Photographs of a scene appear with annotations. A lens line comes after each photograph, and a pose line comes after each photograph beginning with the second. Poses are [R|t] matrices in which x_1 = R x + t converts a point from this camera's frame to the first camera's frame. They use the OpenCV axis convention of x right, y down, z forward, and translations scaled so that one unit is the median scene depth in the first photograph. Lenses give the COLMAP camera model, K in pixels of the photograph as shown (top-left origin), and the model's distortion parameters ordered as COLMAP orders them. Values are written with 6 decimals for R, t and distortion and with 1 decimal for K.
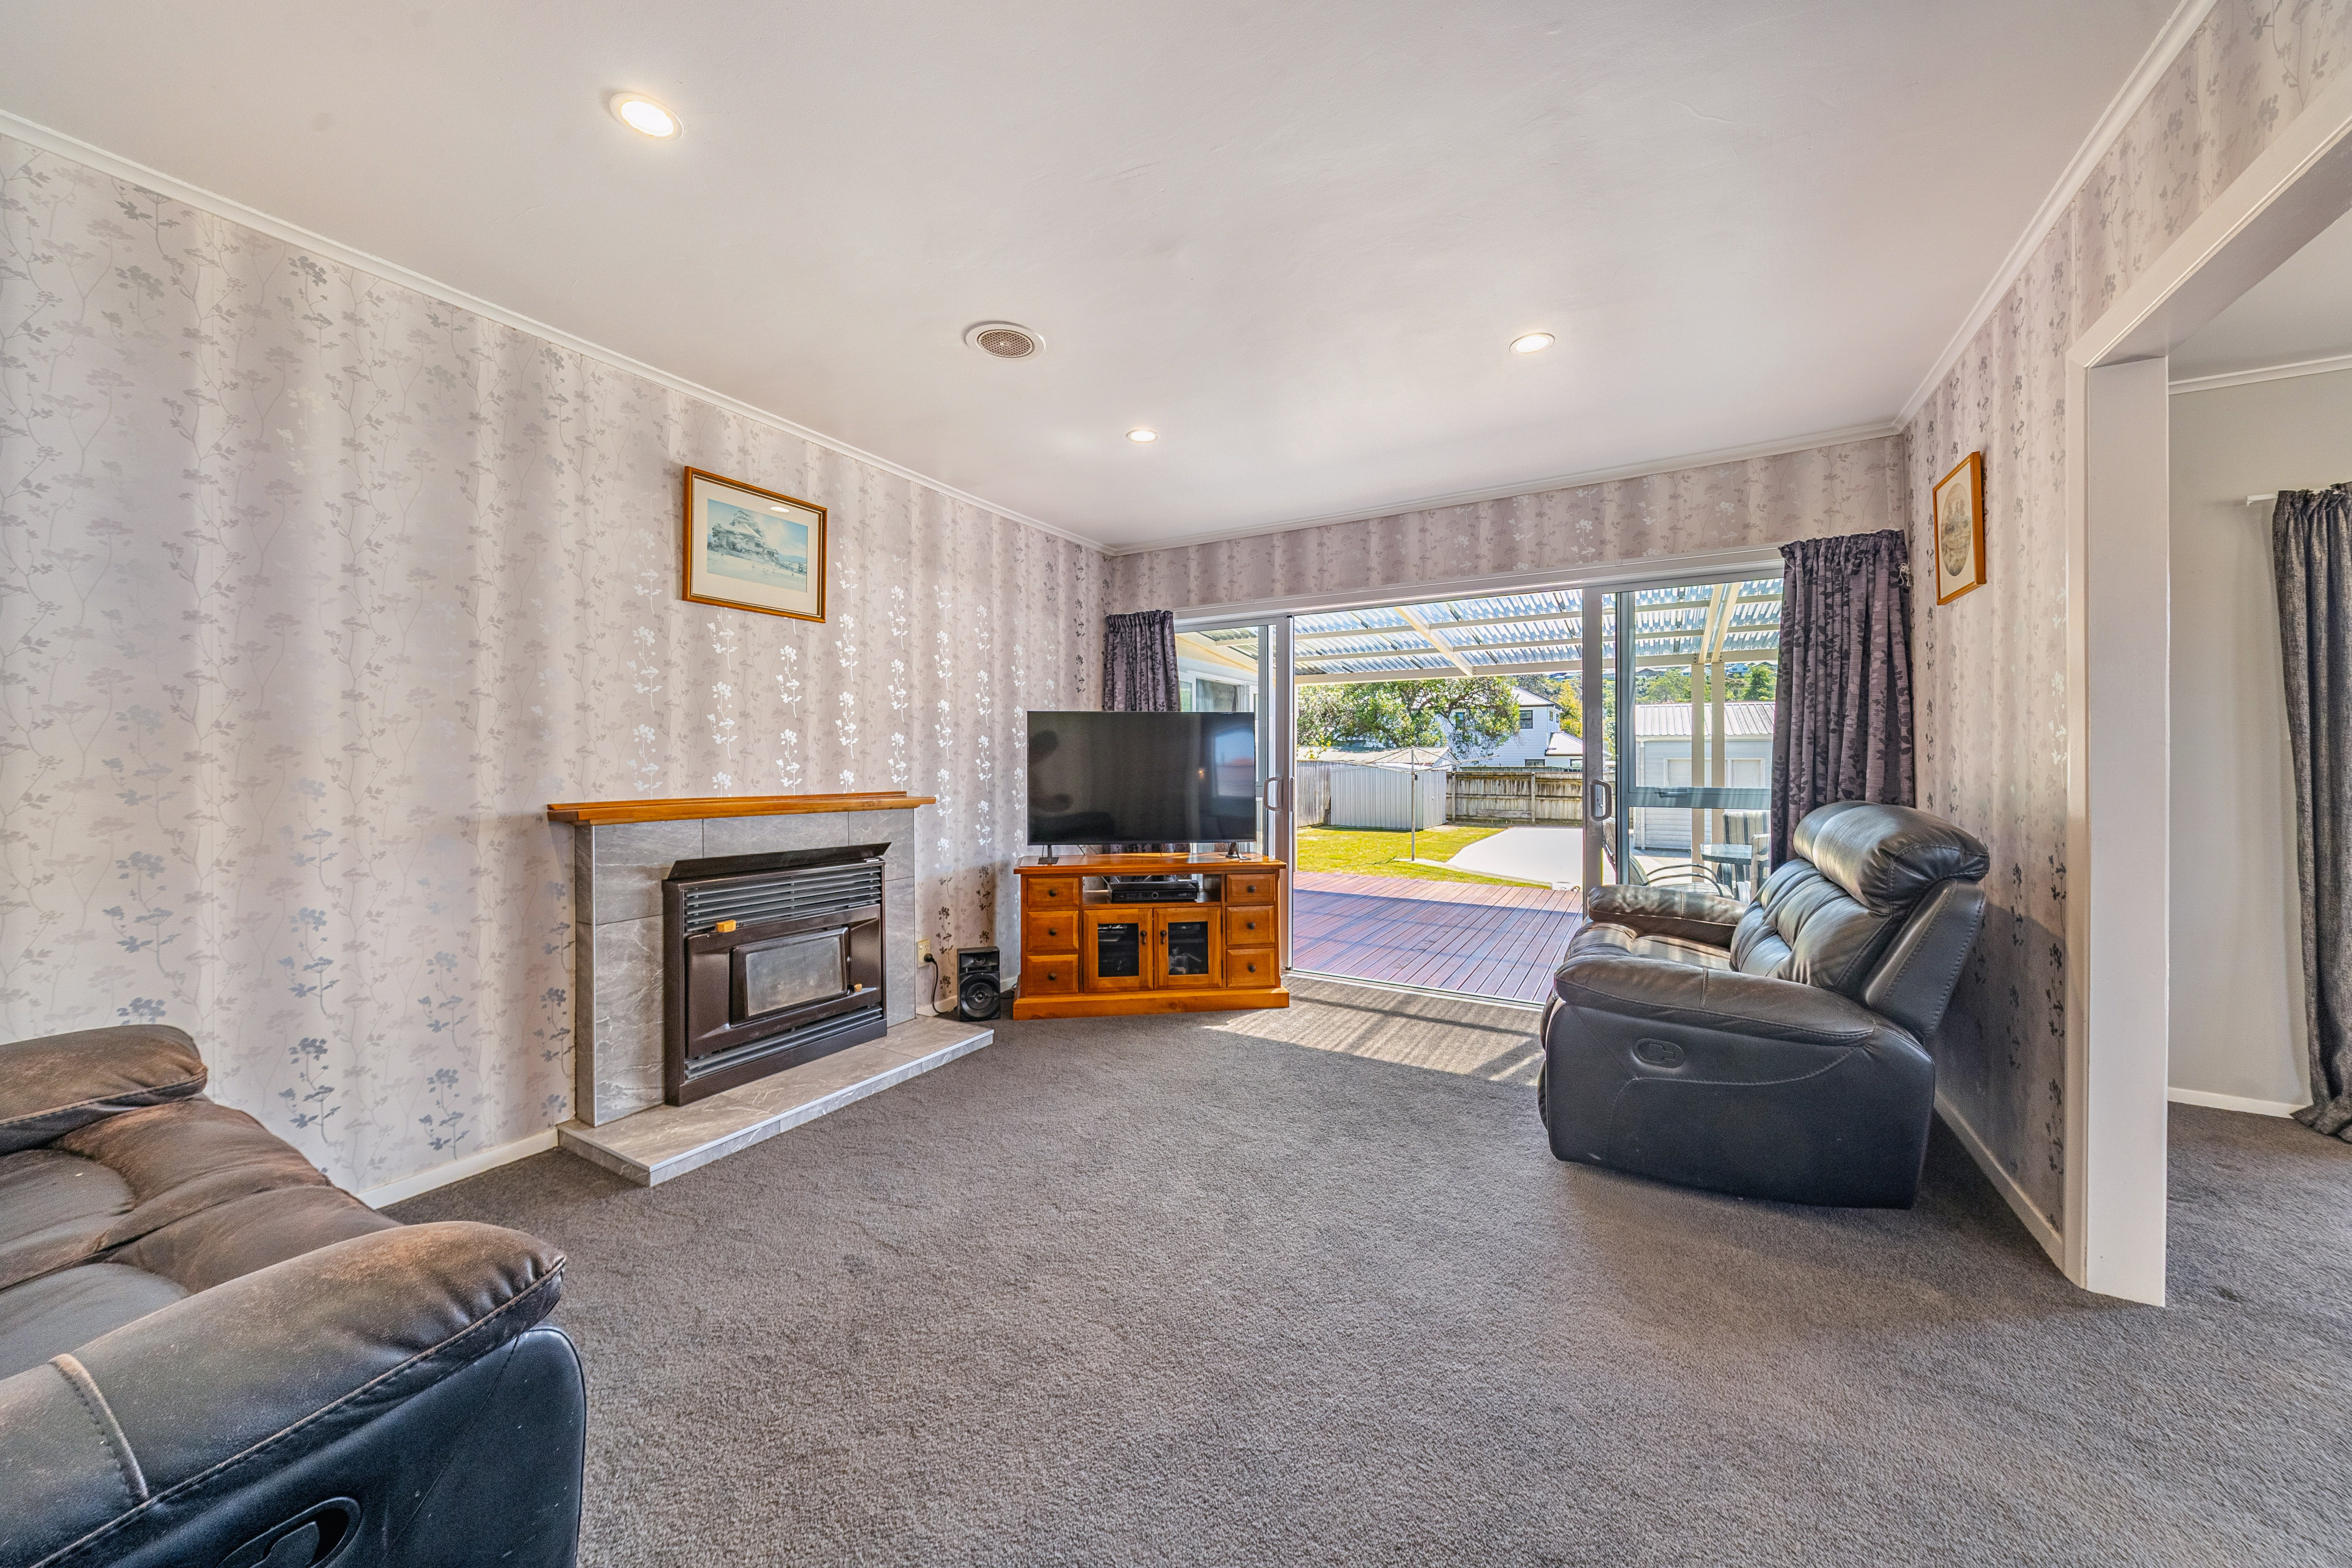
lens RADIAL K [[824.4, 0, 1184.1], [0, 824.4, 757.8], [0, 0, 1]] dist [-0.002027, -0.000403]
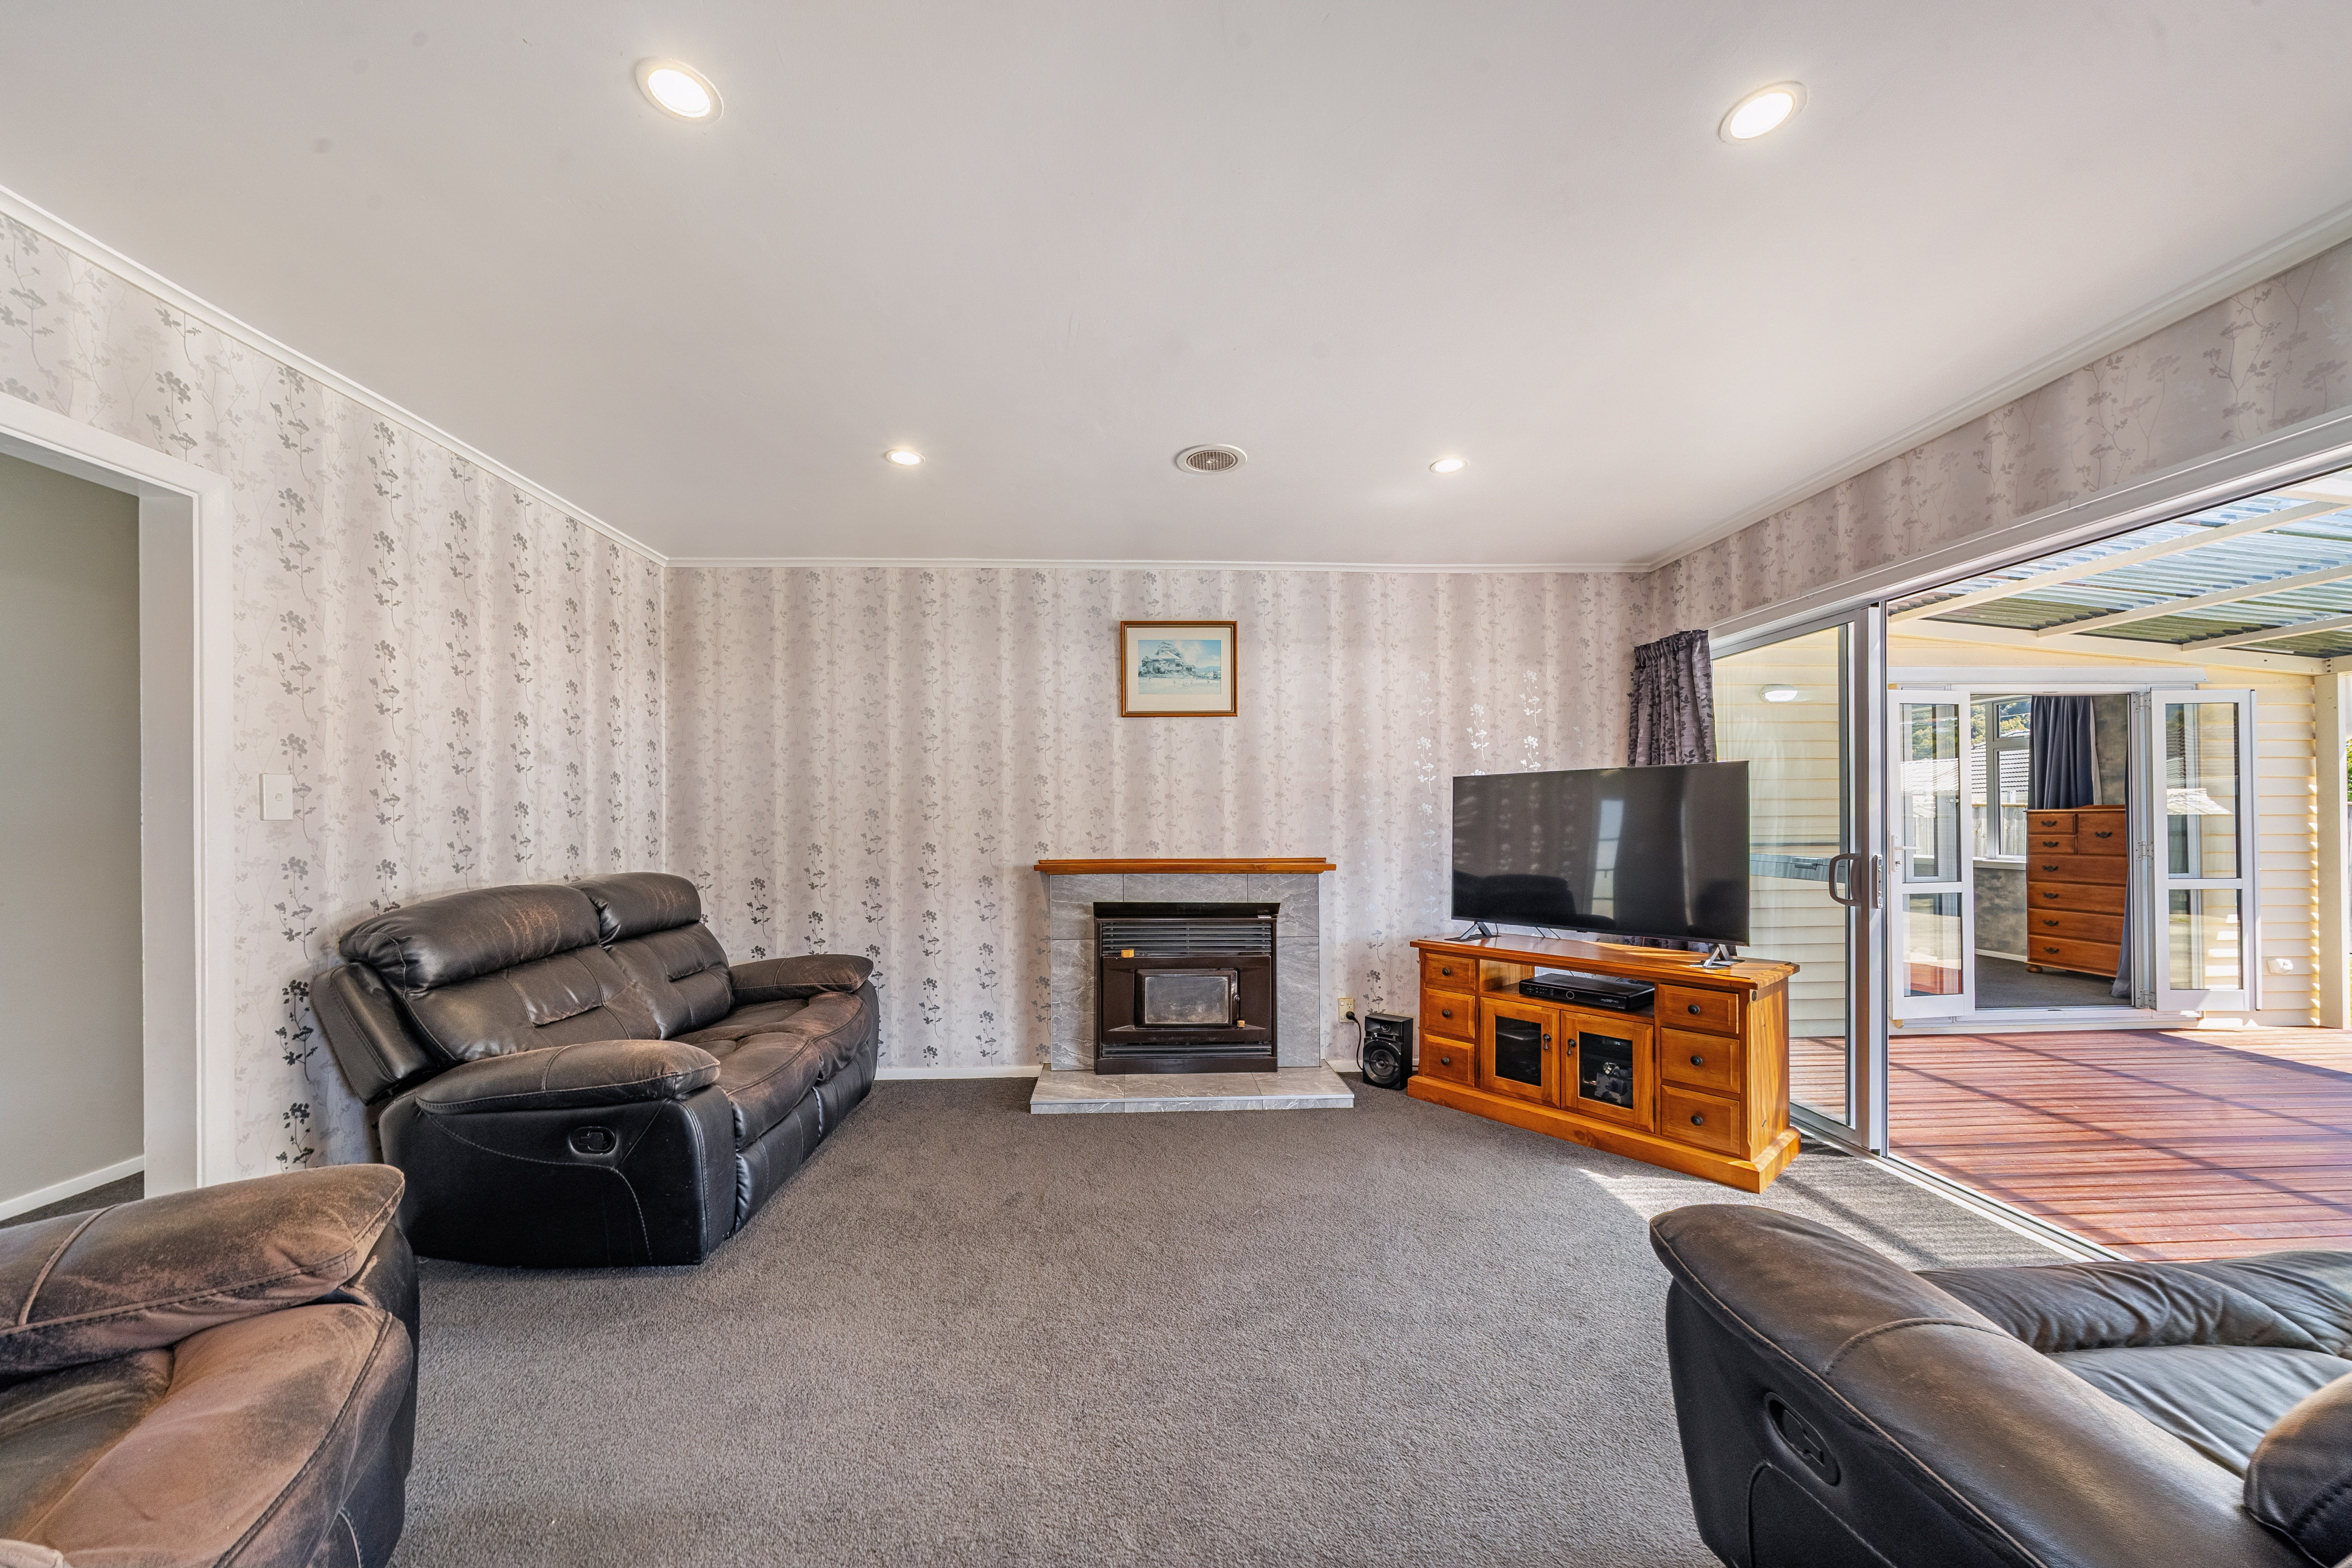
lens RADIAL K [[824.4, 0, 1175.4], [0, 824.4, 813.2], [0, 0, 1]] dist [-0.002027, -0.000403]
pose [[0.538784, -0.010760, -0.842375, 0.493414], [0.011662, 0.999918, -0.005314, -0.015296], [0.842363, -0.006961, 0.538865, 0.255151]]
